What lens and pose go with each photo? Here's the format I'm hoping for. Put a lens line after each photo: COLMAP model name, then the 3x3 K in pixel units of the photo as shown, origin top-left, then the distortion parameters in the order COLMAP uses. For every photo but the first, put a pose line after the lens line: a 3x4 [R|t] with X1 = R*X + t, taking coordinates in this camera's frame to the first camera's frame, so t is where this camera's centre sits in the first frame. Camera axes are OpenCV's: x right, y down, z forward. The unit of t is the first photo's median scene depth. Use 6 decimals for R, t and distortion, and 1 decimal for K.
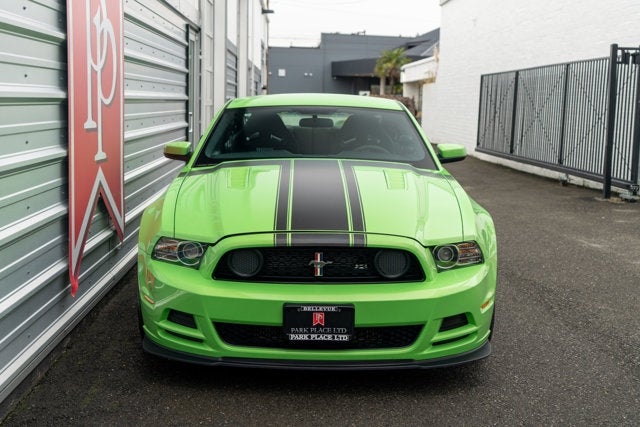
lens RADIAL K [[883.6, 0, 320.0], [0, 883.6, 213.5], [0, 0, 1]] dist [-0.000599, -0.005845]
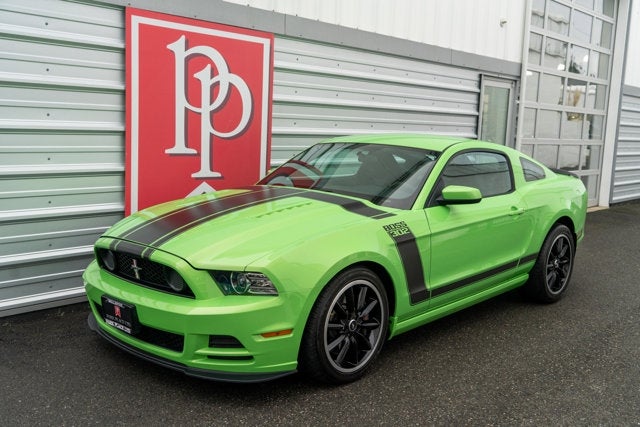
lens RADIAL K [[667.1, 0, 320.0], [0, 667.1, 213.5], [0, 0, 1]] dist [-0.001486, 0.014489]
pose [[0.725548, 0.101421, -0.680658, 0.802370], [-0.108674, 0.993556, 0.032203, -0.076320], [0.679537, 0.050605, 0.731894, 0.478968]]
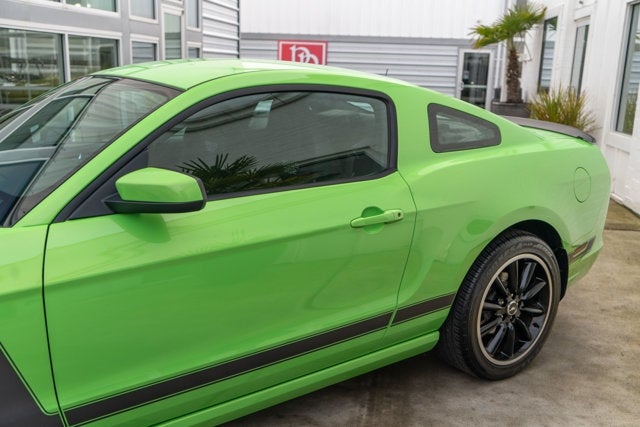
lens RADIAL K [[667.1, 0, 320.0], [0, 667.1, 213.5], [0, 0, 1]] dist [-0.001486, 0.014489]
pose [[0.571554, 0.180449, -0.800478, 0.667946], [-0.123241, 0.983333, 0.133673, -0.158561], [0.811257, 0.022250, 0.584266, 1.254206]]
